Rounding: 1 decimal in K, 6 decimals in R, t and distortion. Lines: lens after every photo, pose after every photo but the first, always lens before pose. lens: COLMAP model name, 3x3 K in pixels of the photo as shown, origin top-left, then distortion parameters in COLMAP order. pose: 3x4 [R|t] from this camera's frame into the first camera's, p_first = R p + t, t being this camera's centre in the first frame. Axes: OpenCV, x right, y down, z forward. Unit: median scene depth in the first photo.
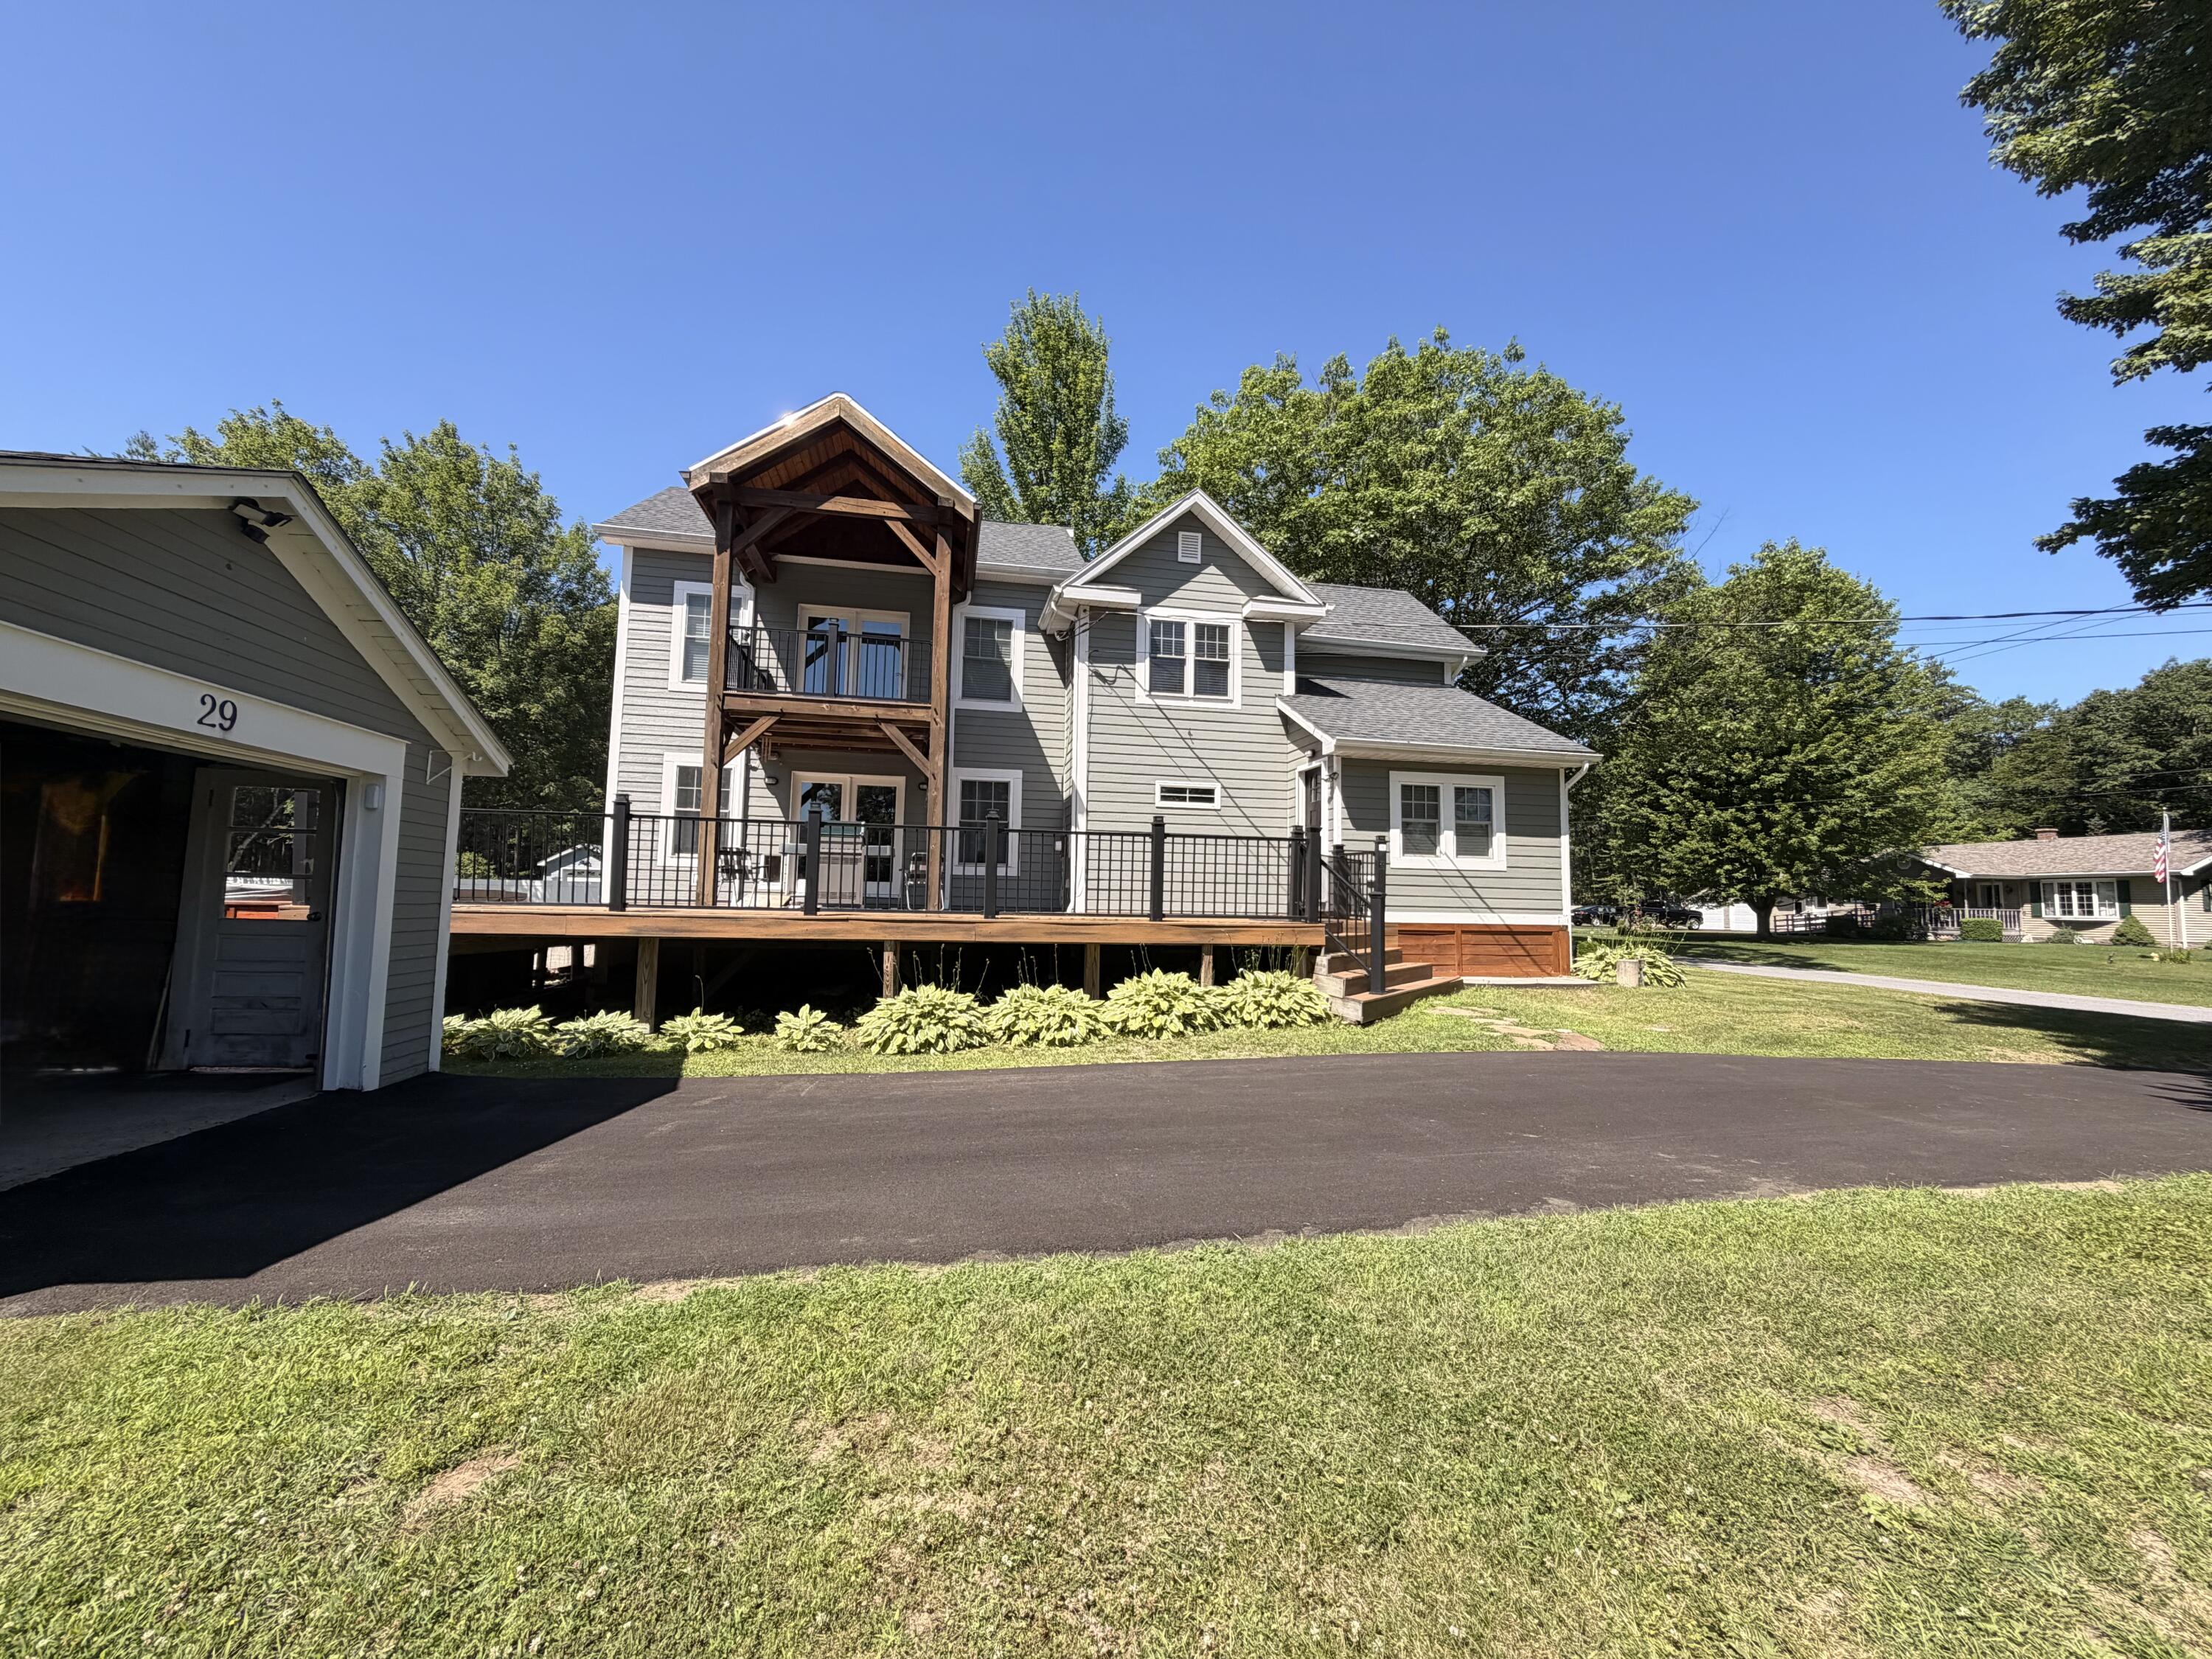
lens RADIAL K [[881.6, 0, 1101.6], [0, 881.6, 832.9], [0, 0, 1]] dist [-0.002174, 0.000827]
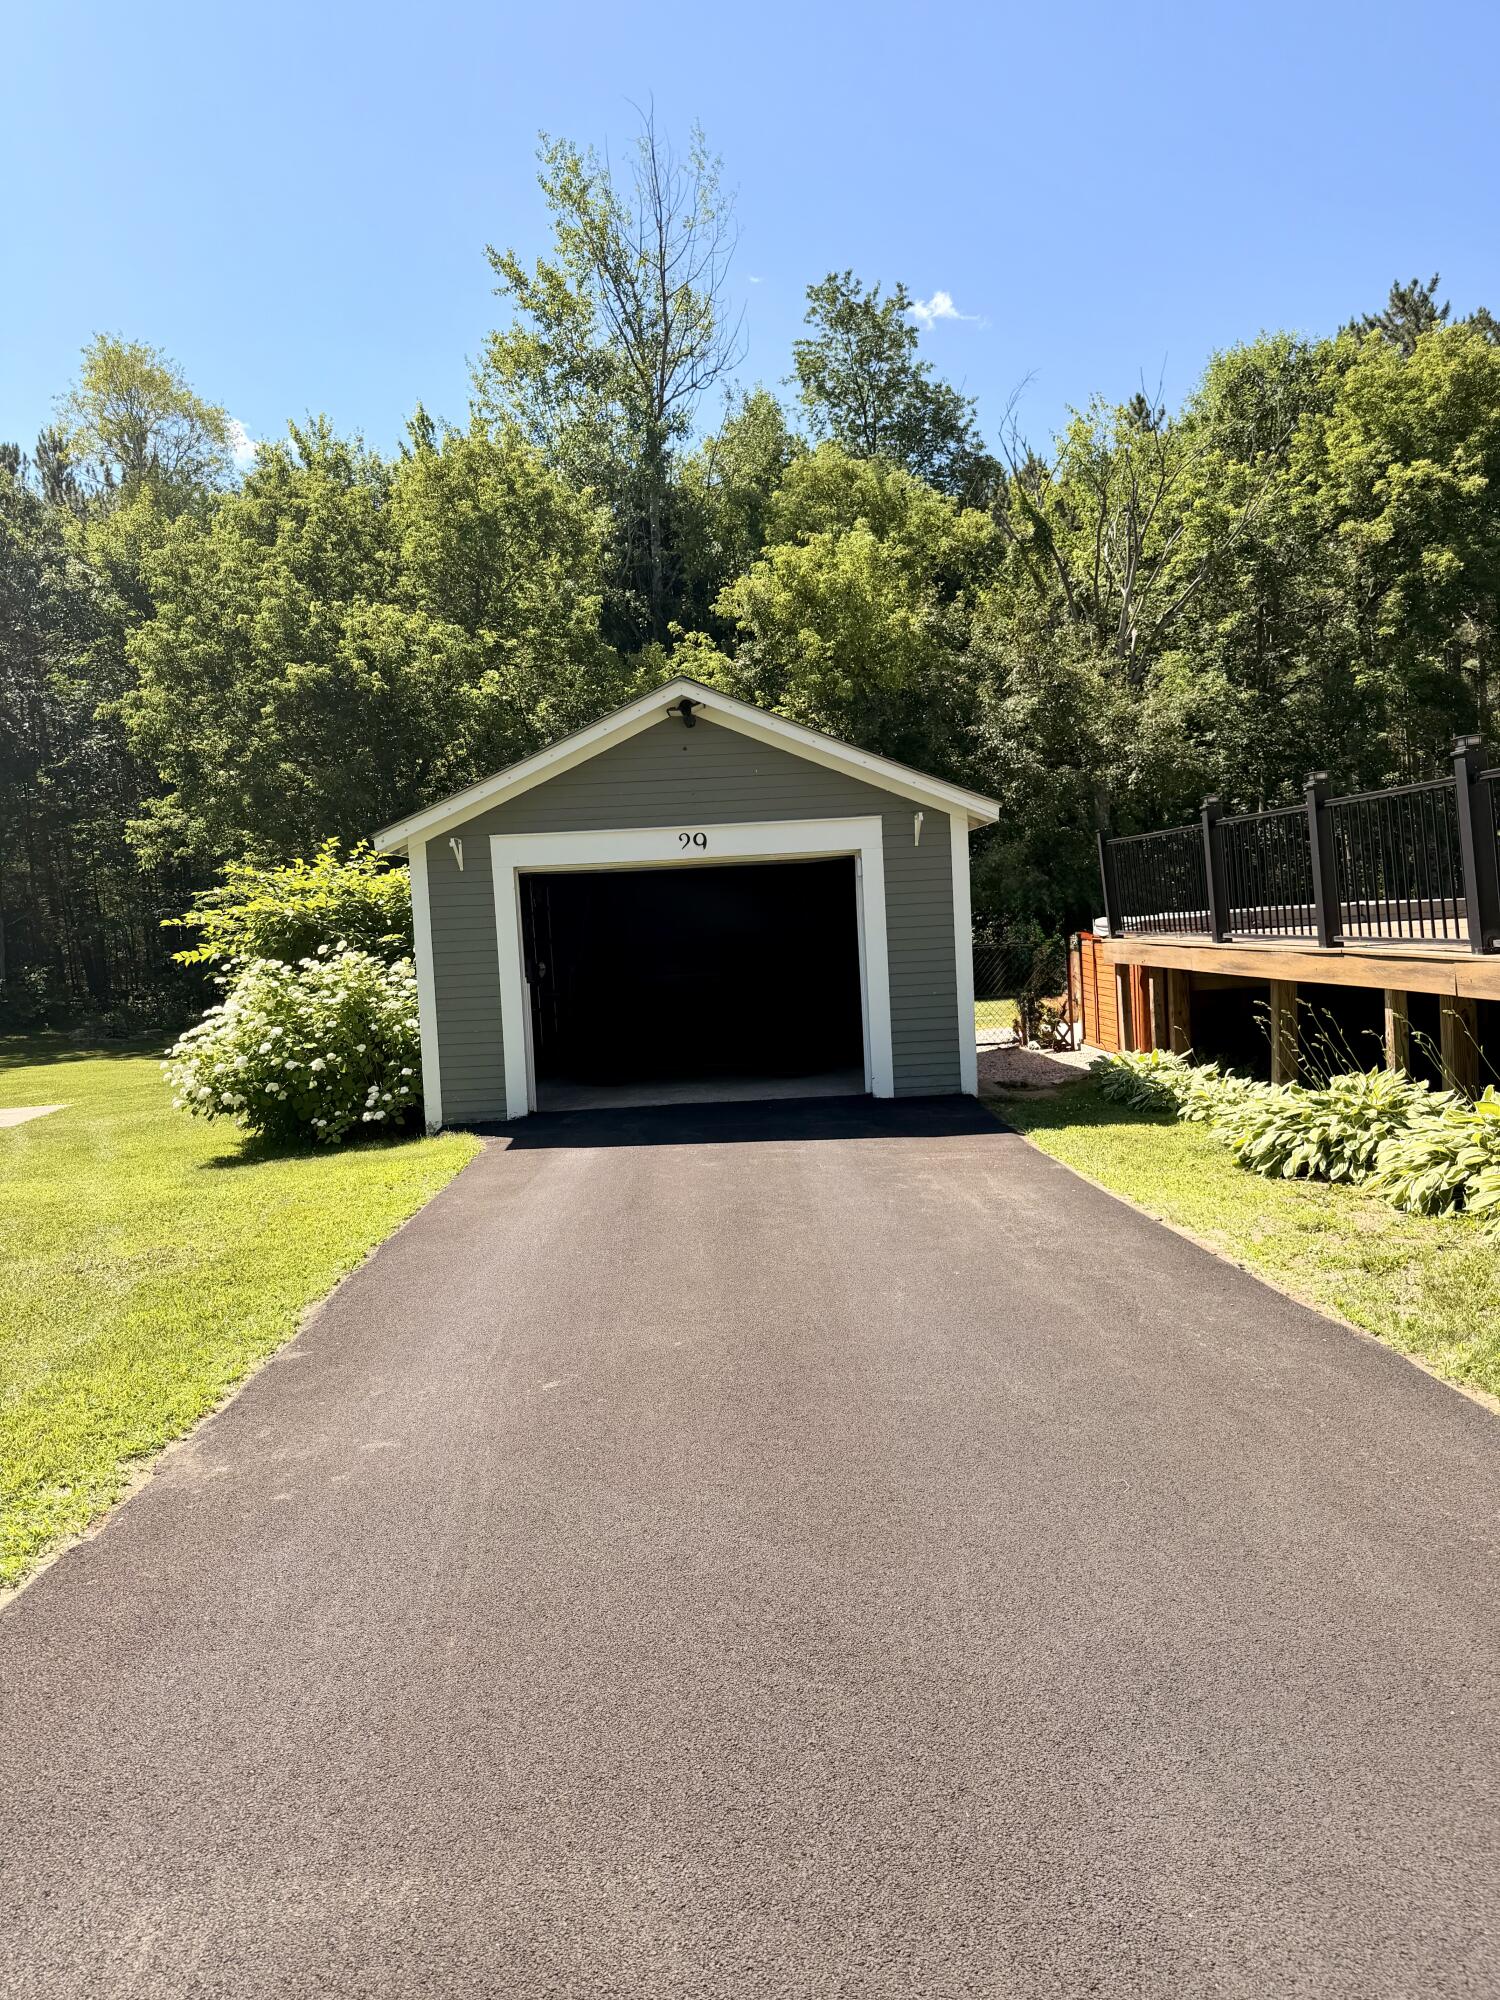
lens RADIAL K [[1390.5, 0, 752.0], [0, 1390.5, 1037.9], [0, 0, 1]] dist [0.004878, 0.001867]
pose [[-0.140351, 0.074432, -0.987300, 0.531918], [0.133978, 0.989426, 0.055546, 0.031682], [0.980995, -0.124480, -0.148839, 0.506836]]
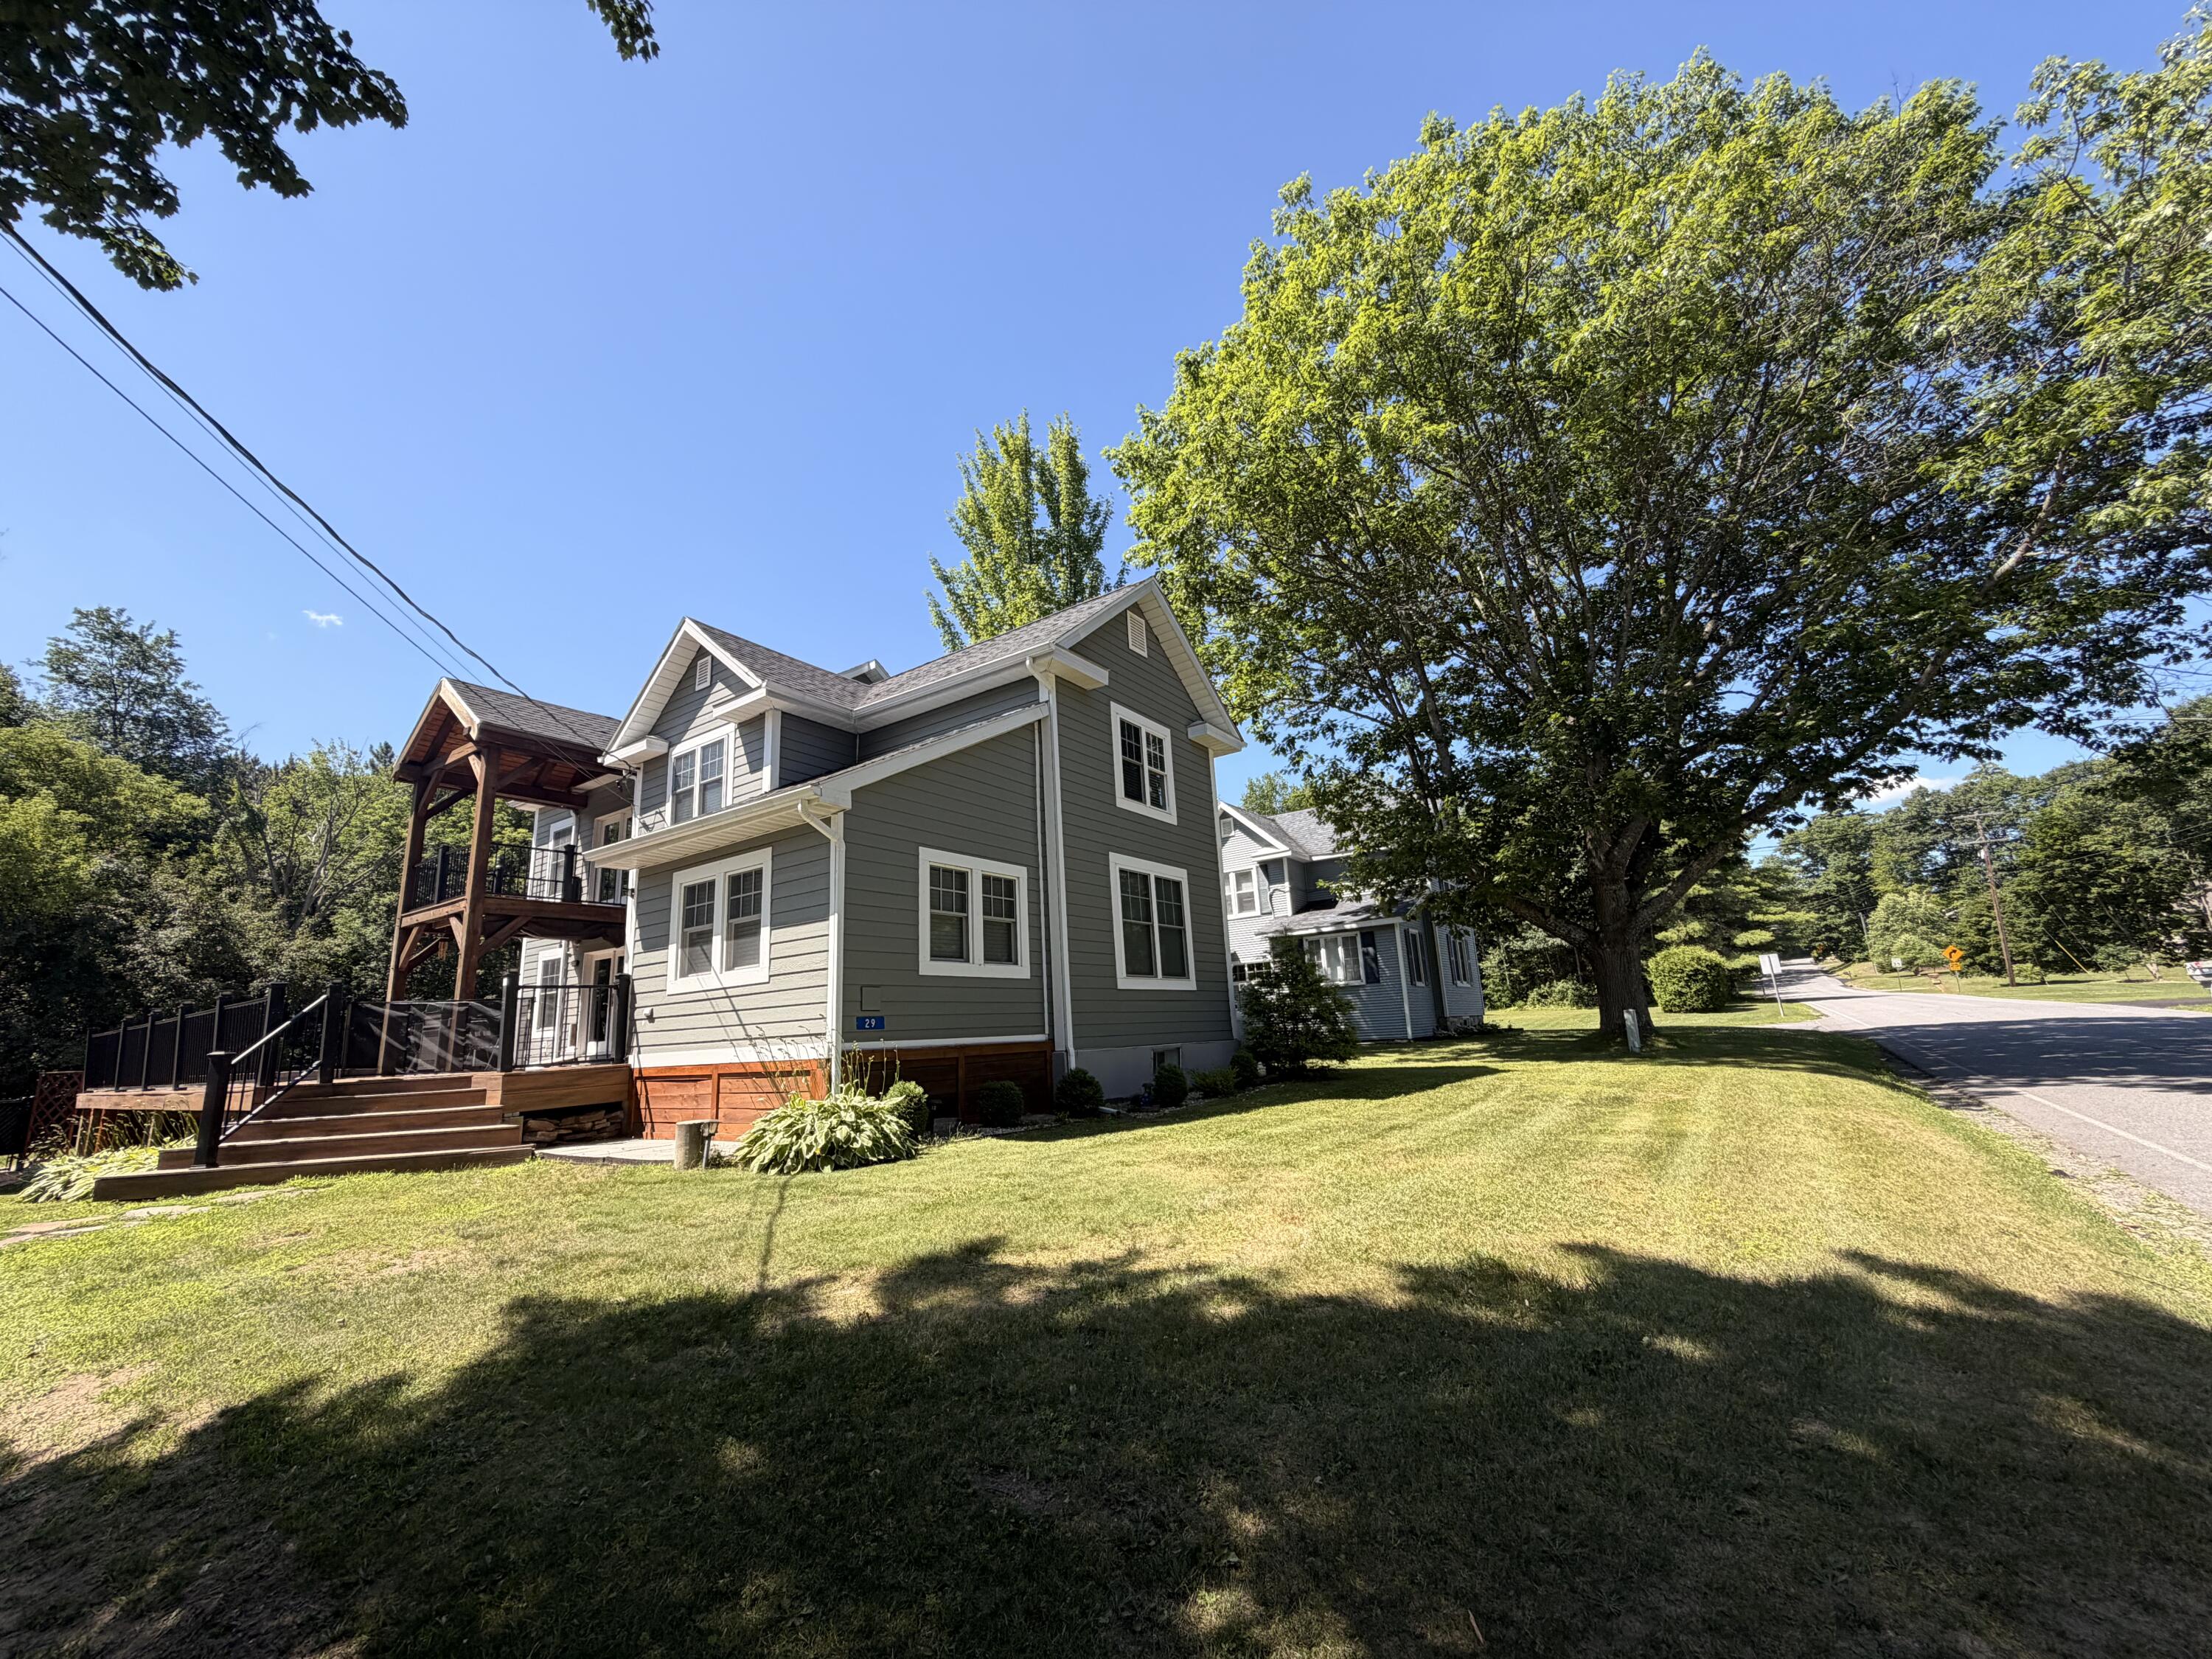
lens RADIAL K [[881.6, 0, 1101.6], [0, 881.6, 832.9], [0, 0, 1]] dist [-0.002174, 0.000827]
pose [[0.699315, -0.214247, -0.681950, 1.146323], [0.121938, 0.975798, -0.181522, 0.086999], [0.704336, 0.043786, 0.708515, 0.696682]]
